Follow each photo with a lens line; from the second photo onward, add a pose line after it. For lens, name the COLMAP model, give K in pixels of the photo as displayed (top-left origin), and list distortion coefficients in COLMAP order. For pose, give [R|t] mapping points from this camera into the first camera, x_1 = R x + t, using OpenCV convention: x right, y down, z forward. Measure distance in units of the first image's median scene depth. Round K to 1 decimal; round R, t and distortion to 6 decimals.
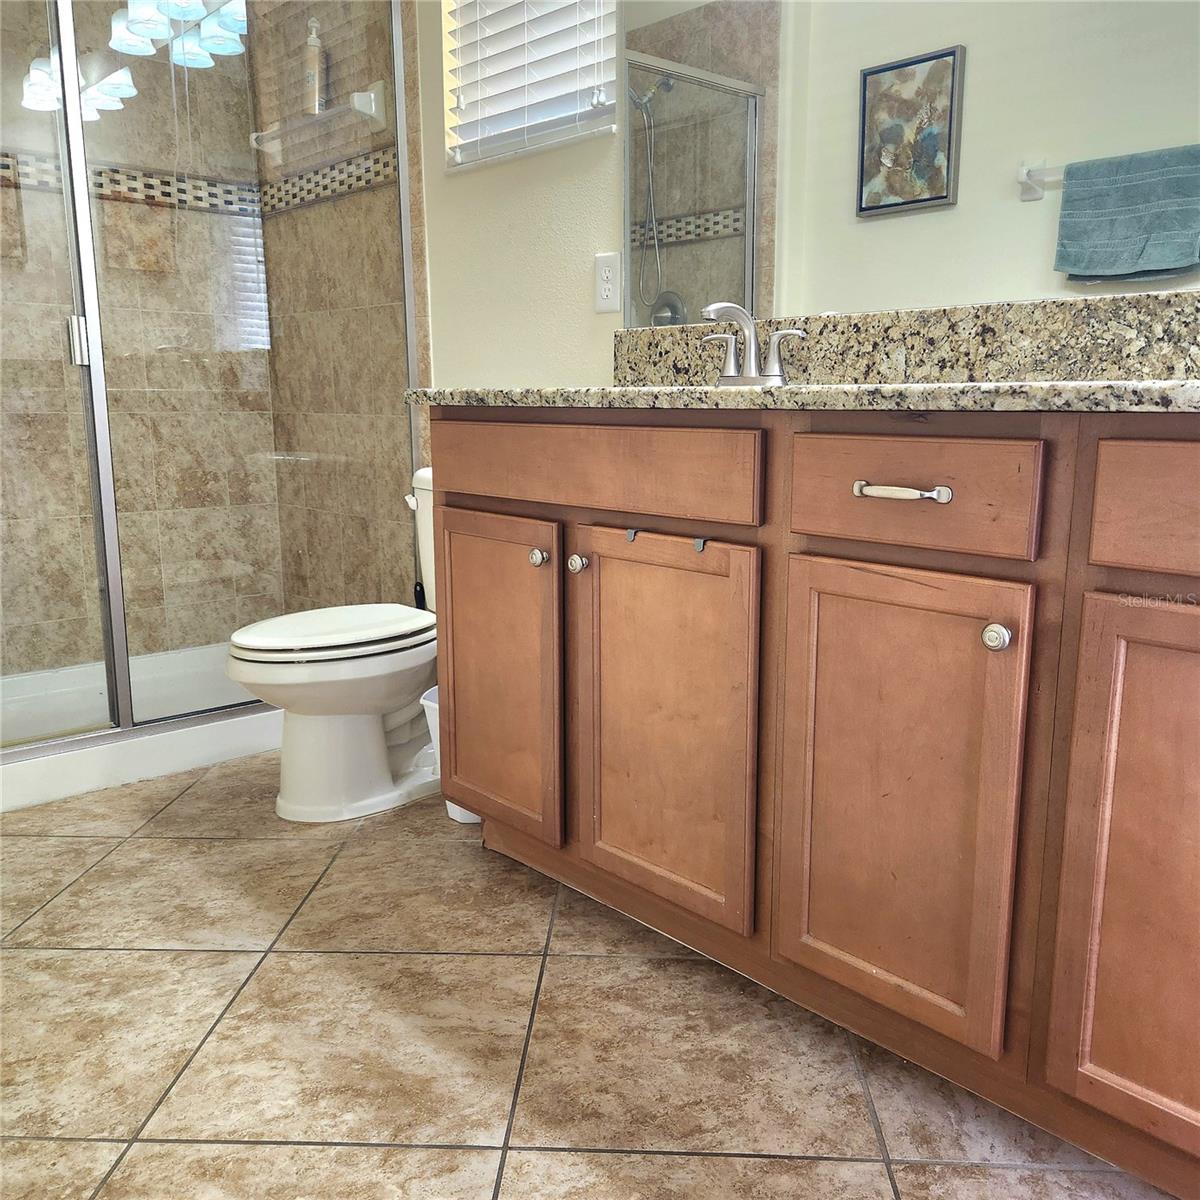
lens RADIAL K [[1051.3, 0, 605.3], [0, 1051.3, 599.4], [0, 0, 1]] dist [0.079737, -0.107372]
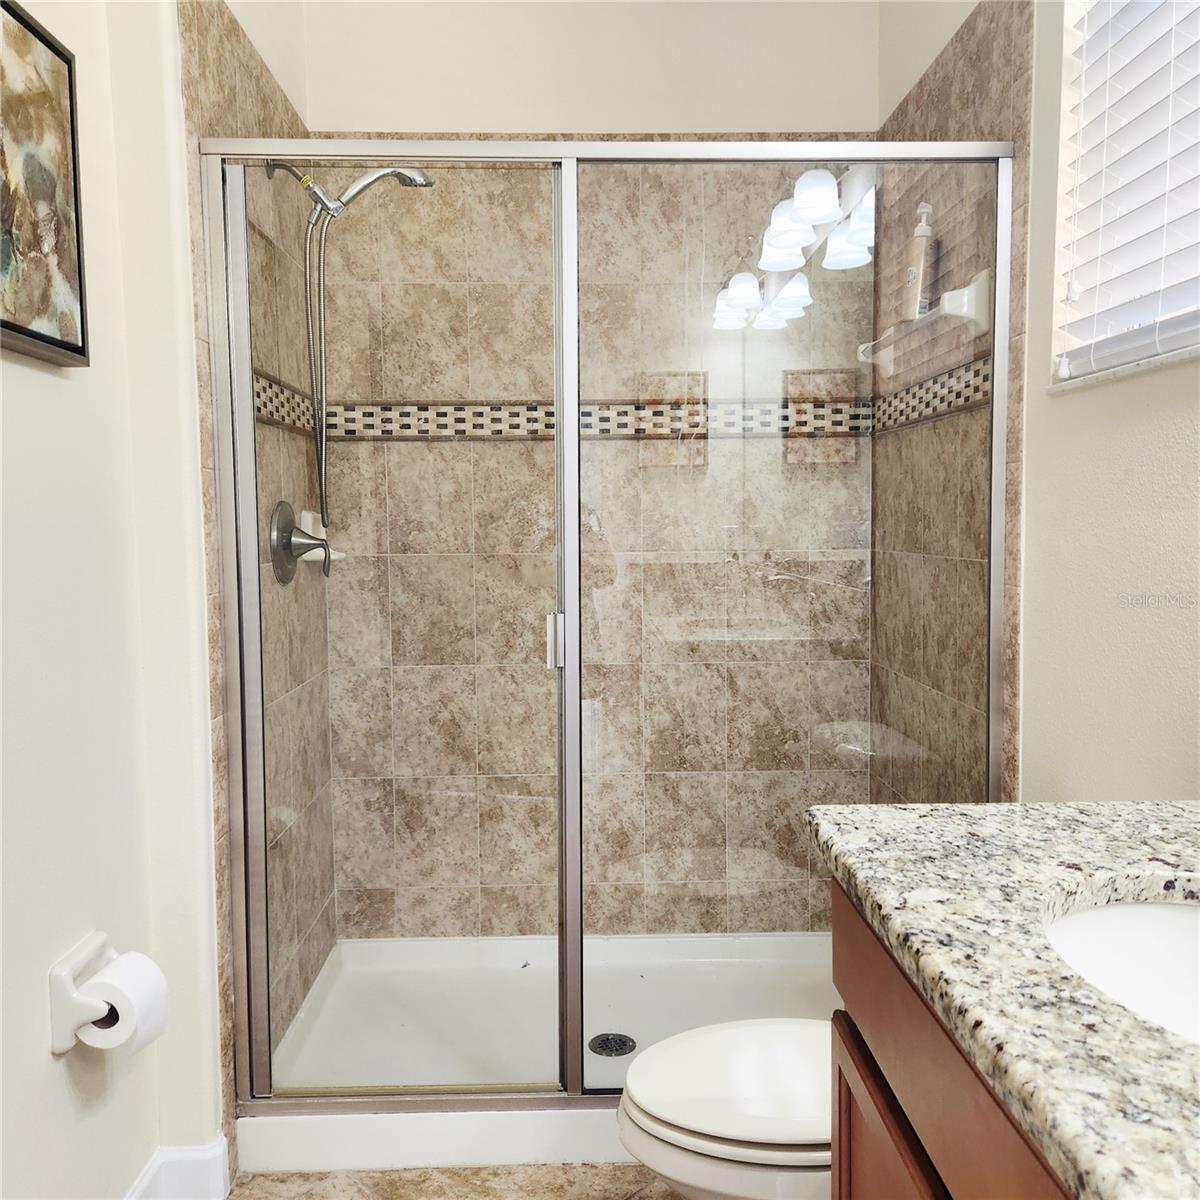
lens RADIAL K [[1051.3, 0, 605.3], [0, 1051.3, 599.4], [0, 0, 1]] dist [0.079737, -0.107372]
pose [[0.756738, 0.039132, -0.652546, 0.071204], [-0.112671, 0.991076, -0.071228, -0.159059], [0.643936, 0.127424, 0.754394, 0.270373]]
